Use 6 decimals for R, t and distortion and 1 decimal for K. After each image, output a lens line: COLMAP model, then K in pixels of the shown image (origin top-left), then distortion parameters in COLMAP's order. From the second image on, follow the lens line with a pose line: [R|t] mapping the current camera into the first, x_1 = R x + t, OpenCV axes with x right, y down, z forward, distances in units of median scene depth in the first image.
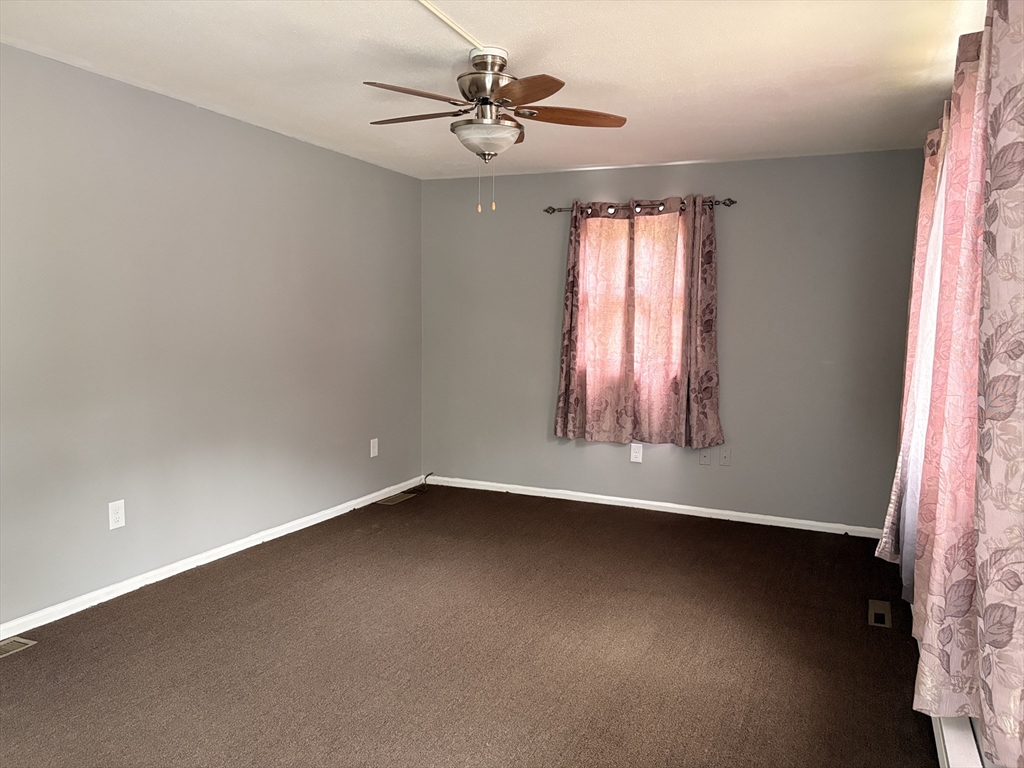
lens RADIAL K [[762.1, 0, 512.0], [0, 762.1, 384.0], [0, 0, 1]] dist [0.067779, -0.070173]
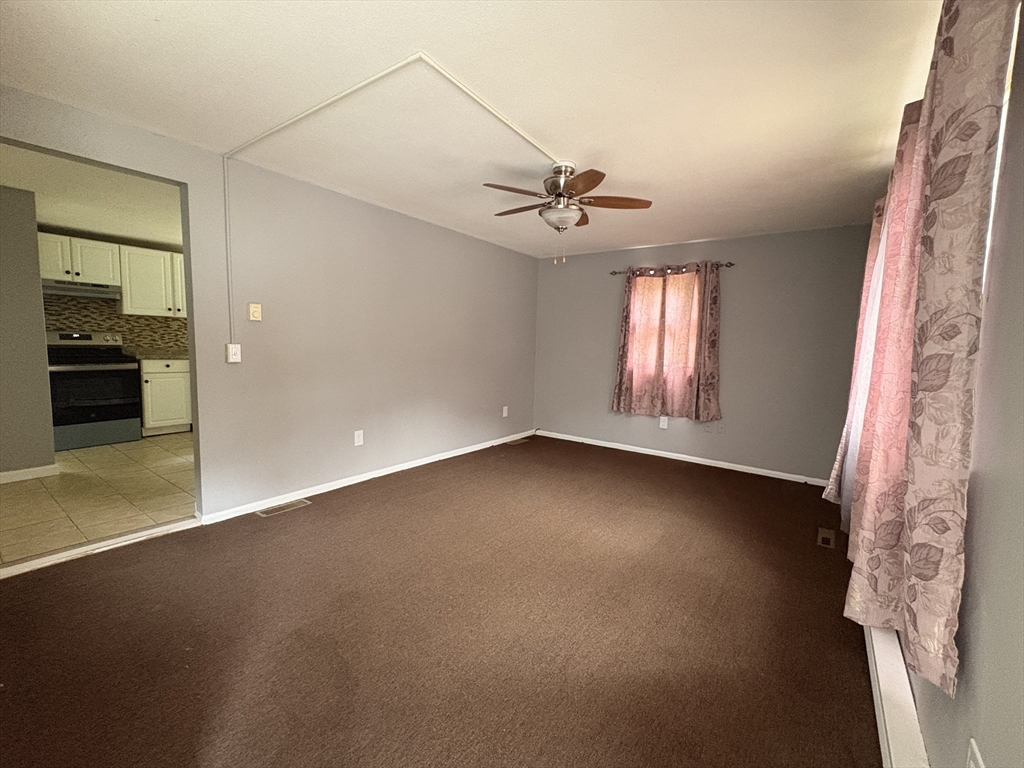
lens RADIAL K [[424.3, 0, 510.8], [0, 424.3, 381.9], [0, 0, 1]] dist [0.003189, 0.000186]
pose [[0.976962, 0.033918, -0.210699, 0.063915], [-0.034296, 0.999410, 0.001863, 0.026430], [0.210638, 0.005406, 0.977549, 0.106357]]
